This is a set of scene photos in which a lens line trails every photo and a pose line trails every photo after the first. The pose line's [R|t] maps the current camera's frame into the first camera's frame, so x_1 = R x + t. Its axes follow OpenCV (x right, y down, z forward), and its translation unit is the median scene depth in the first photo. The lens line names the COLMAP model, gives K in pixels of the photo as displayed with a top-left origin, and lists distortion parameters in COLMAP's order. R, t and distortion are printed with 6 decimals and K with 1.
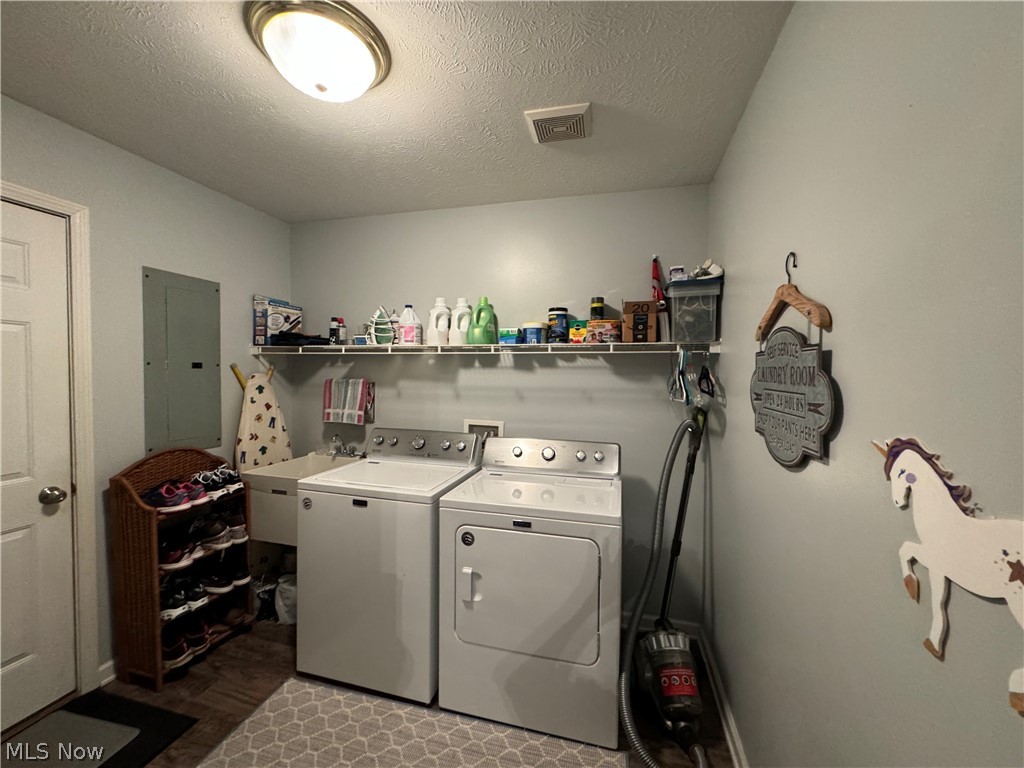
lens RADIAL K [[407.6, 0, 515.6], [0, 407.6, 378.3], [0, 0, 1]] dist [-0.002790, 0.000466]
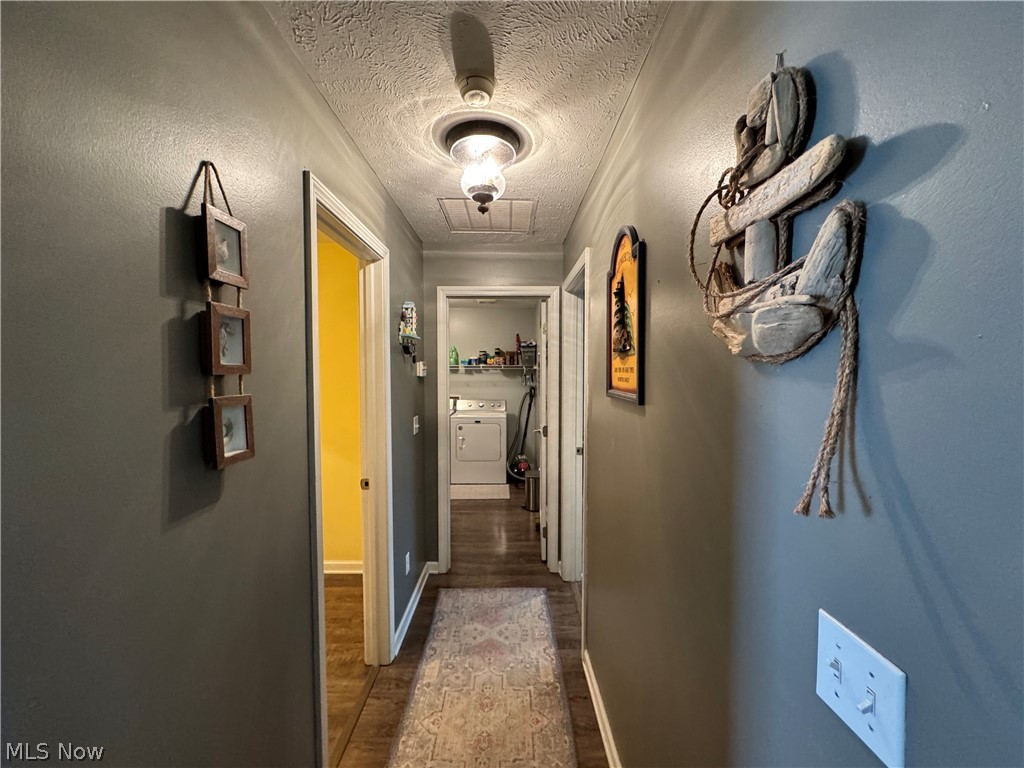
lens RADIAL K [[407.6, 0, 512.7], [0, 407.6, 383.5], [0, 0, 1]] dist [-0.002790, 0.000466]
pose [[0.966169, -0.019061, 0.257206, -0.431252], [0.014361, 0.999694, 0.020137, -0.013378], [-0.257511, -0.015762, 0.966147, -1.769302]]
